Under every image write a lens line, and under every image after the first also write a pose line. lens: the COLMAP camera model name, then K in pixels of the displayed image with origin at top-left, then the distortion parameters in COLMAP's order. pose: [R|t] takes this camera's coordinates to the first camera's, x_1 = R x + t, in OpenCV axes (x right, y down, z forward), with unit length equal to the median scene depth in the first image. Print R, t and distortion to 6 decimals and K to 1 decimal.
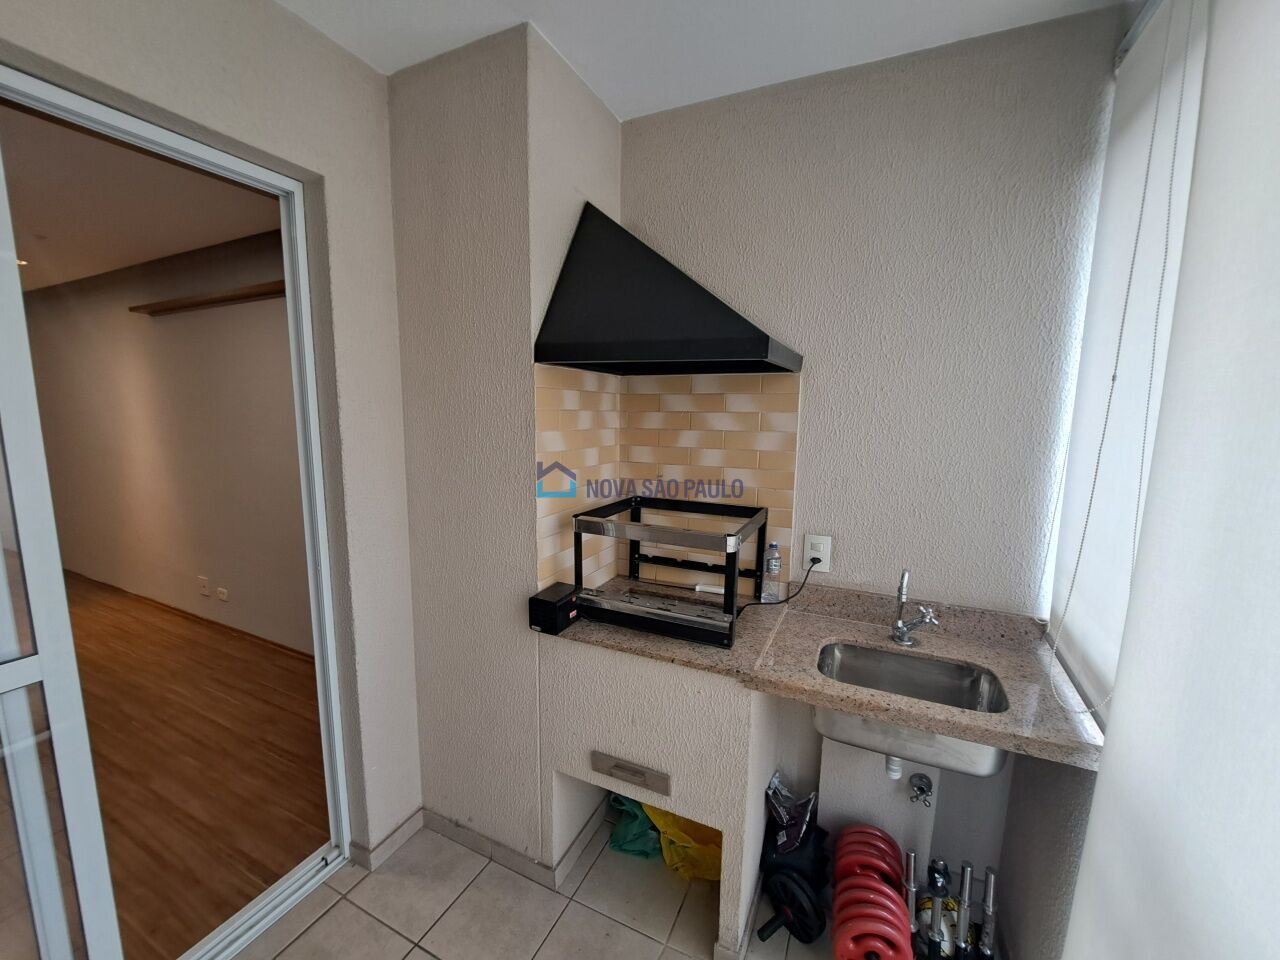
lens RADIAL K [[511.5, 0, 635.8], [0, 511.5, 483.7], [0, 0, 1]] dist [-0.020973, -0.000130]
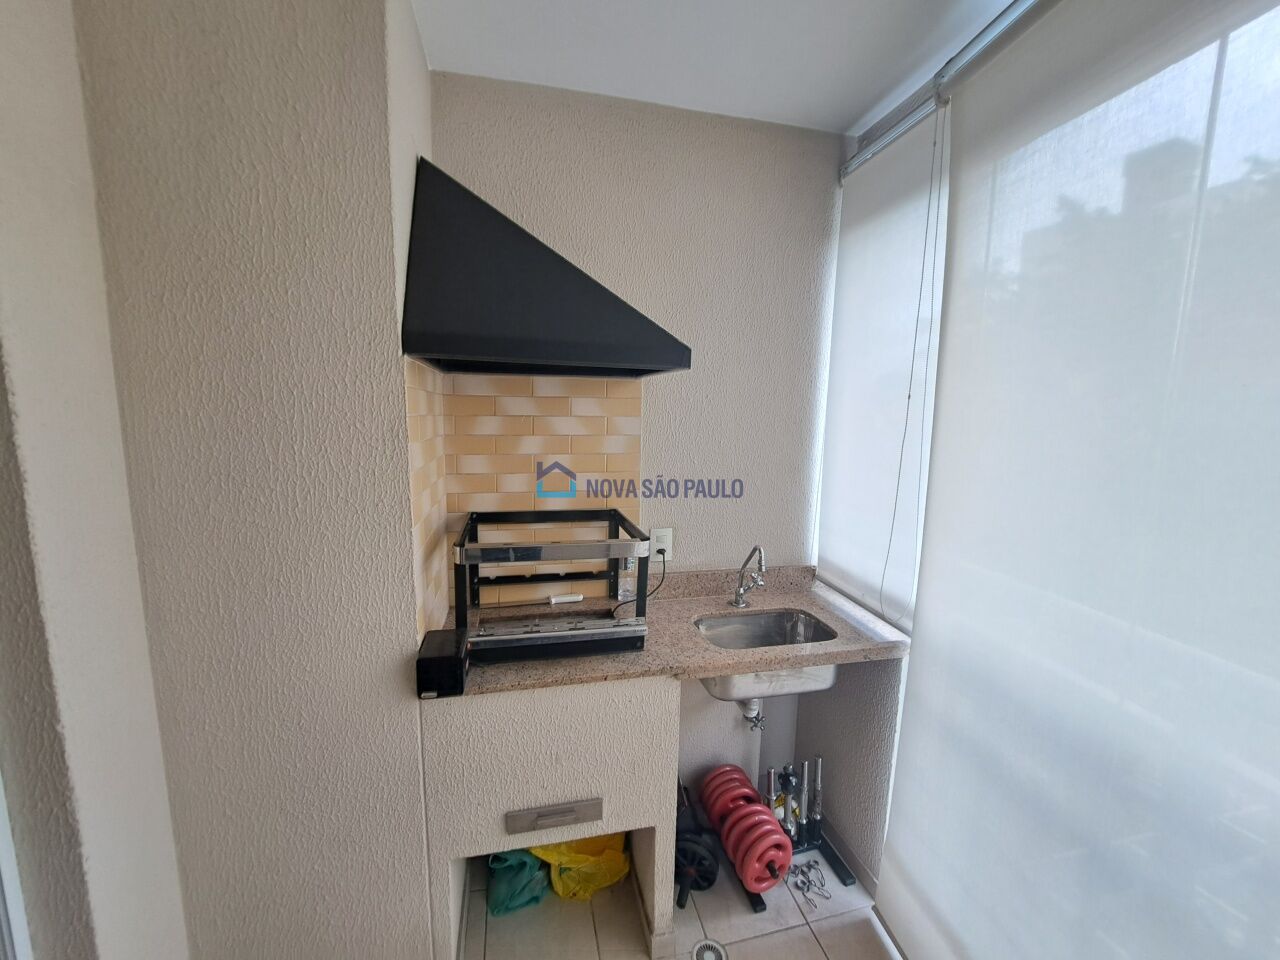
lens RADIAL K [[511.5, 0, 635.8], [0, 511.5, 483.7], [0, 0, 1]] dist [-0.020973, -0.000130]
pose [[0.783255, -0.084431, 0.615941, -0.381250], [0.079366, 0.996209, 0.035632, -0.040621], [-0.616614, 0.020976, 0.786986, 0.174935]]
